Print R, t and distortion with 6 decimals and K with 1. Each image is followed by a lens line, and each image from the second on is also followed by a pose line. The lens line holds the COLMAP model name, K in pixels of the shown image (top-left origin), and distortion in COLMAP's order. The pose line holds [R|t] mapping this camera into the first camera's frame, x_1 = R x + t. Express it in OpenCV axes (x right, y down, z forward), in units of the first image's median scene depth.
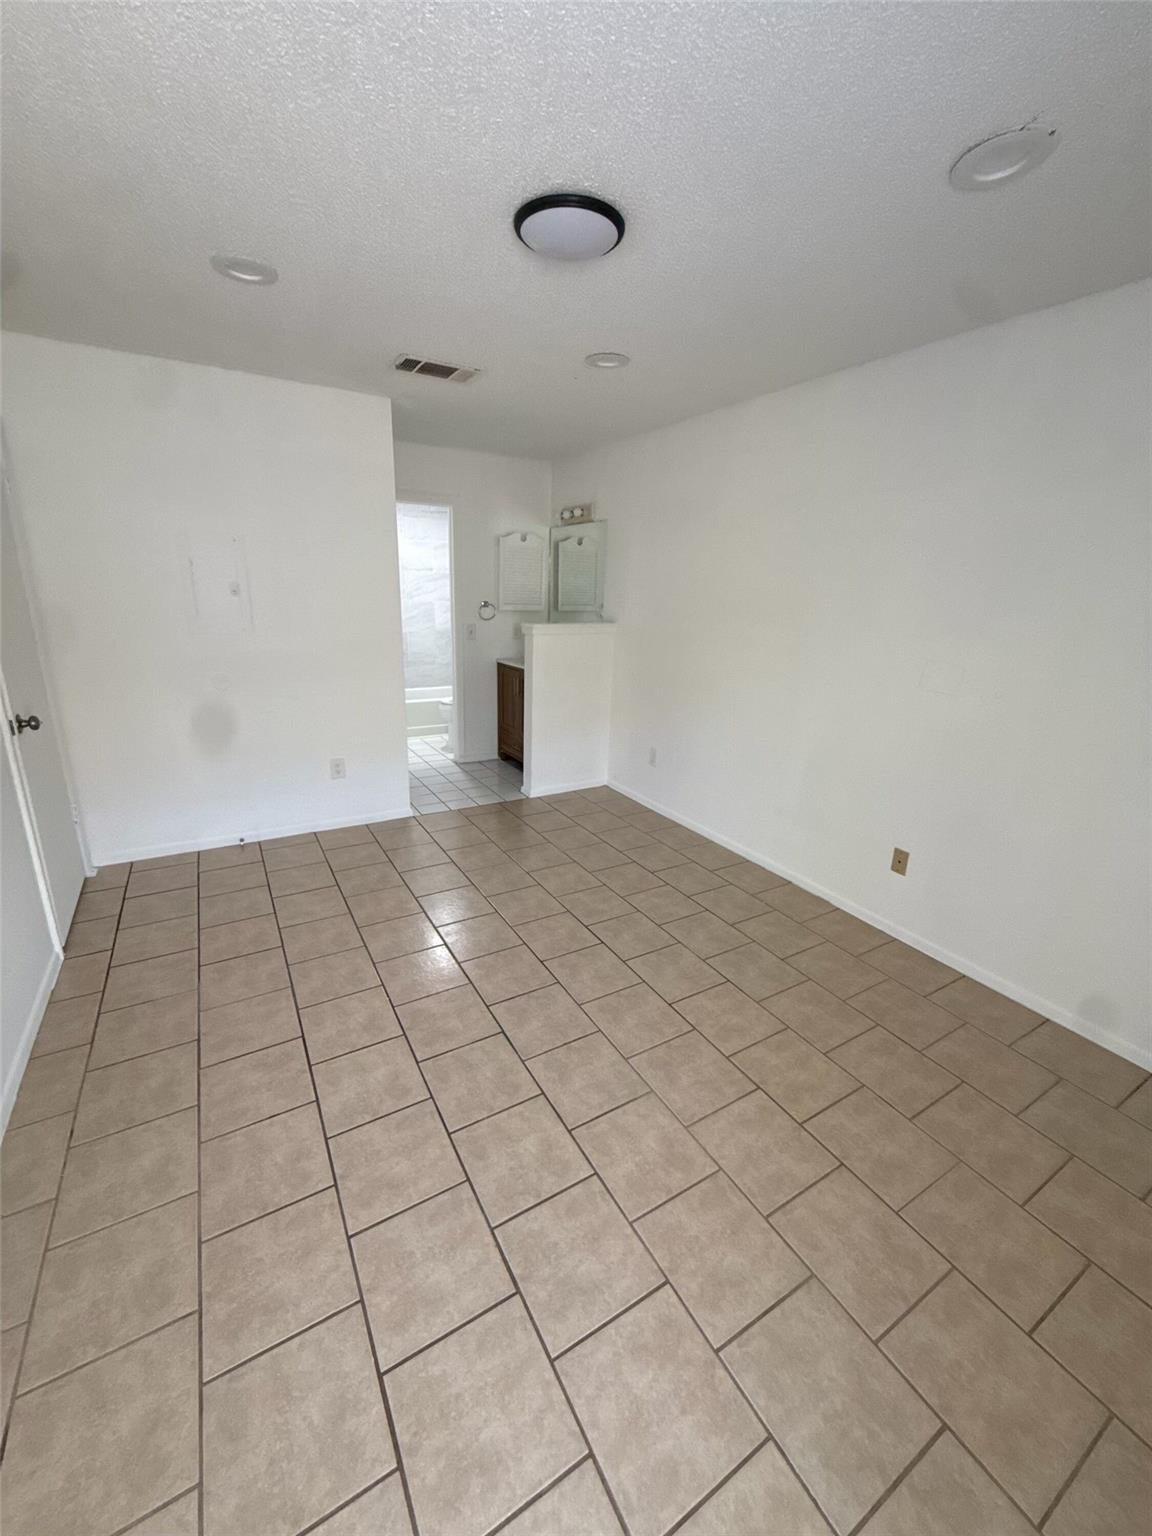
lens RADIAL K [[612.8, 0, 578.0], [0, 612.8, 766.9], [0, 0, 1]] dist [-0.001432, -0.000256]
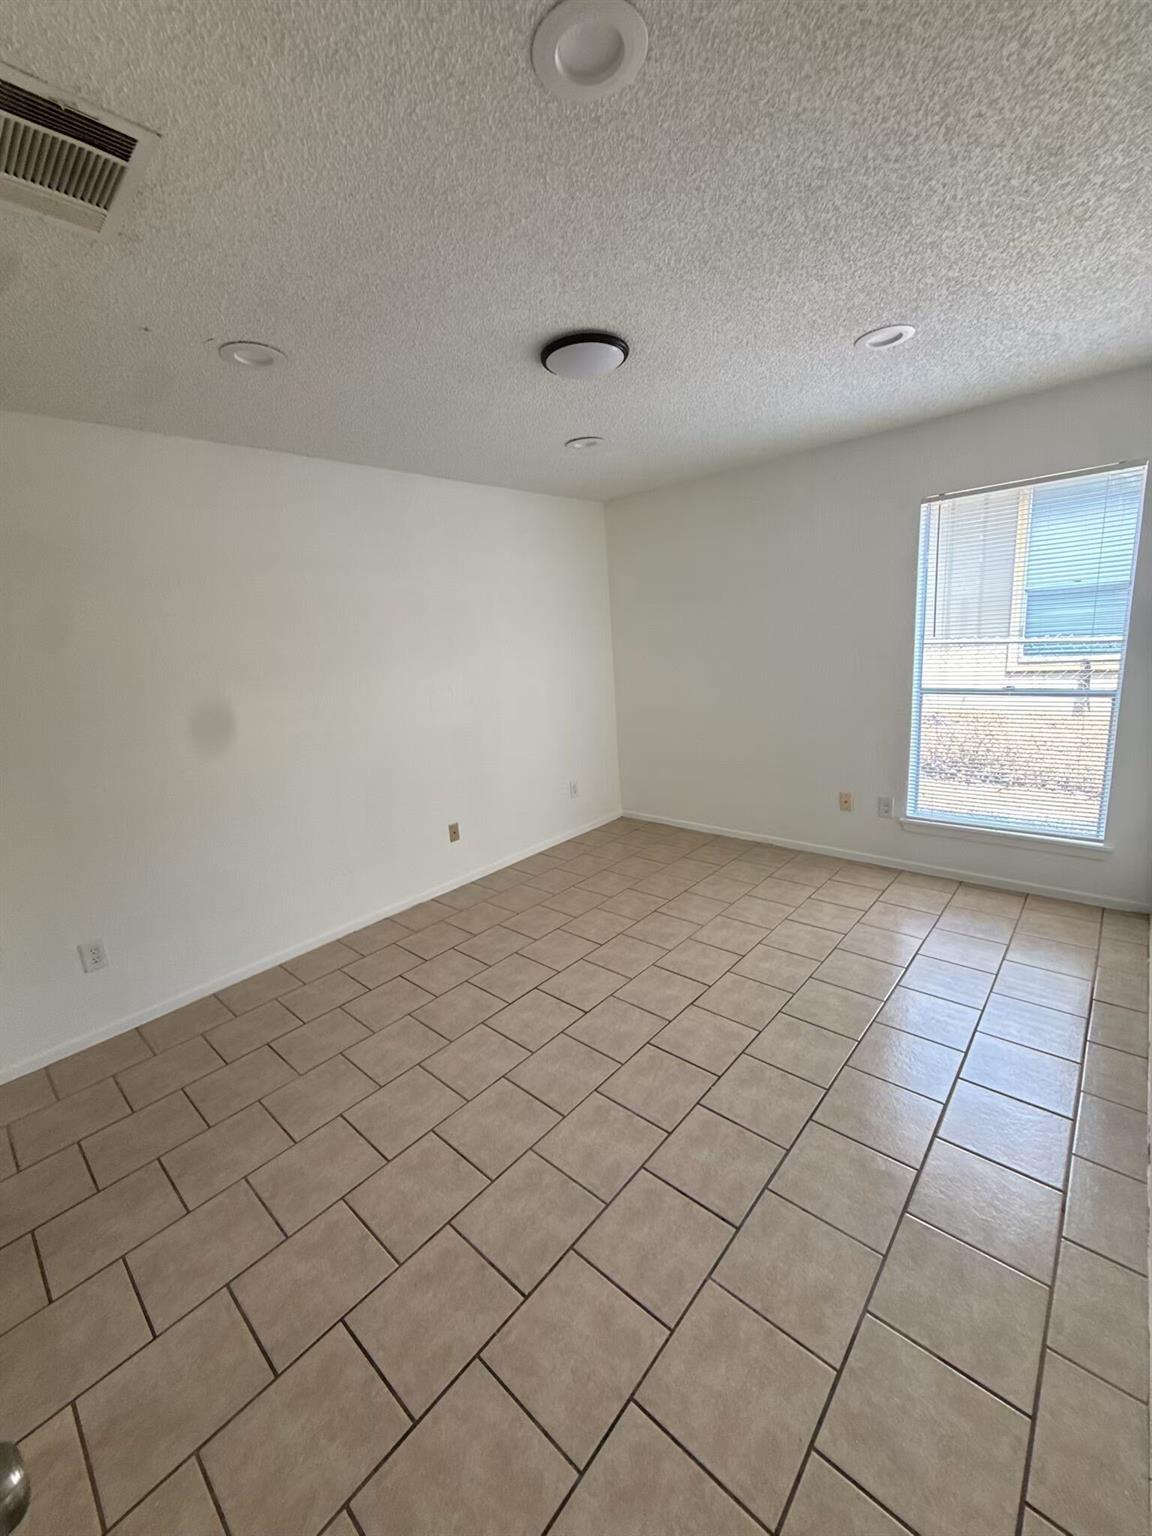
lens RADIAL K [[612.8, 0, 571.8], [0, 612.8, 769.3], [0, 0, 1]] dist [-0.001432, -0.000256]
pose [[-0.293847, -0.220225, 0.930137, -0.983949], [0.339160, 0.885758, 0.316865, -0.388626], [-0.893658, 0.408575, -0.185586, 1.165462]]
